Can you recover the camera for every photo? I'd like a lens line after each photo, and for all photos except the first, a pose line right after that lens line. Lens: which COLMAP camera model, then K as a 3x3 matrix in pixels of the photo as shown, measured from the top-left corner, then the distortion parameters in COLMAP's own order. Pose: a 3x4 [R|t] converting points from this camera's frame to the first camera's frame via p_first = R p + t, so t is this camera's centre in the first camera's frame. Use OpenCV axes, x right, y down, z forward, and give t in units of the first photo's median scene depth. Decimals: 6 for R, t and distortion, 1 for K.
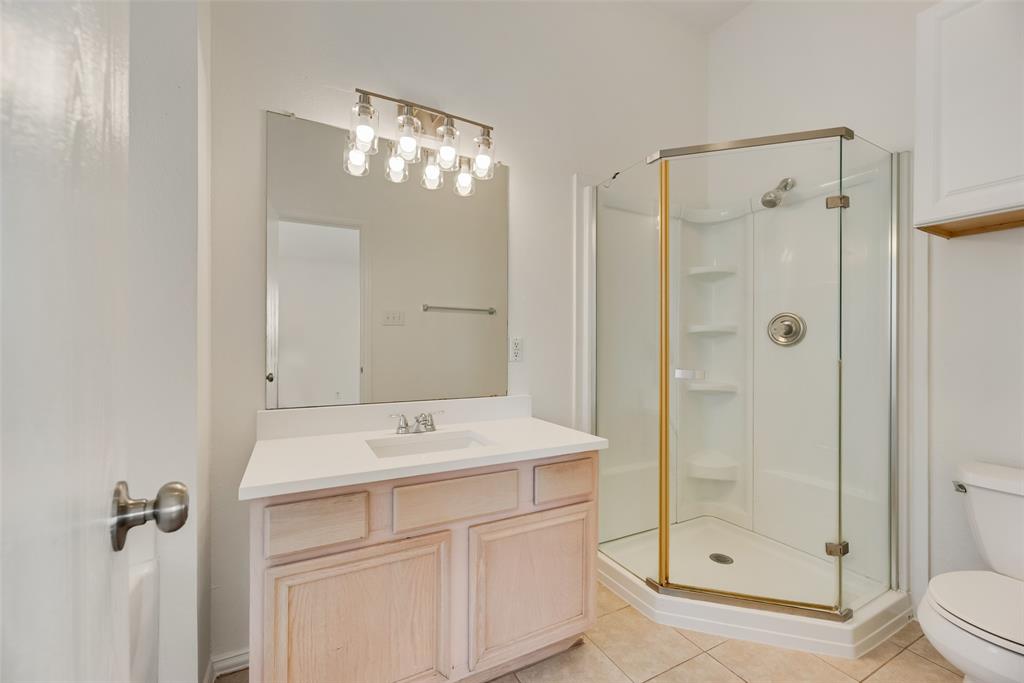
lens RADIAL K [[410.9, 0, 511.7], [0, 410.9, 344.8], [0, 0, 1]] dist [0.000303, -0.000058]
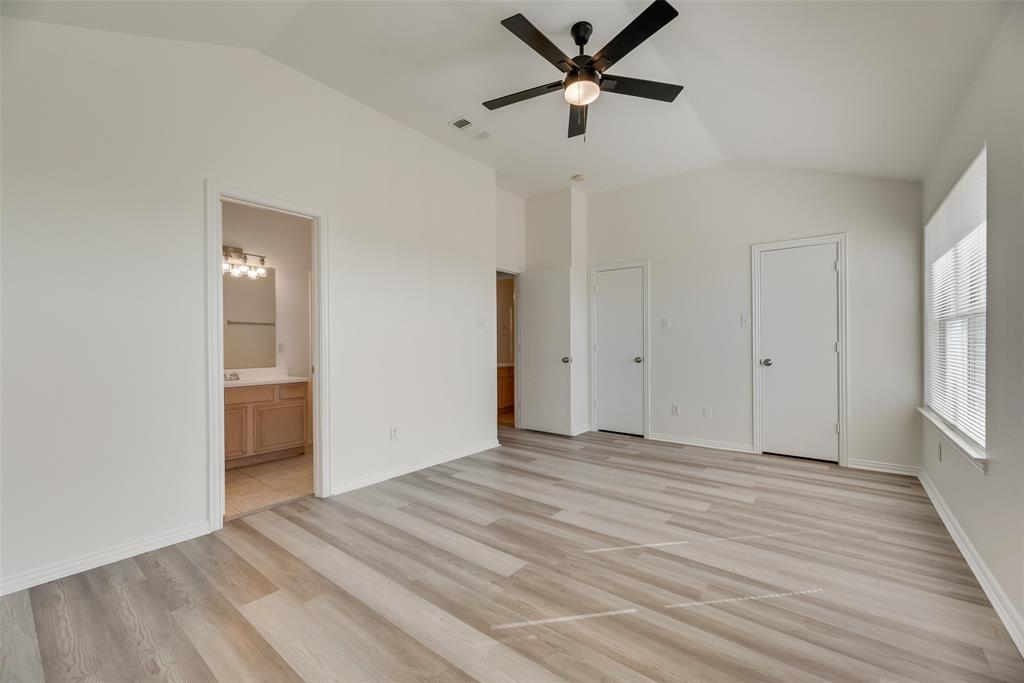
lens RADIAL K [[410.9, 0, 511.7], [0, 410.9, 344.8], [0, 0, 1]] dist [0.000303, -0.000058]
pose [[0.911692, -0.007260, 0.410811, 0.271047], [0.003484, 0.999945, 0.009940, -0.020890], [-0.410860, -0.007631, 0.911667, -1.772618]]
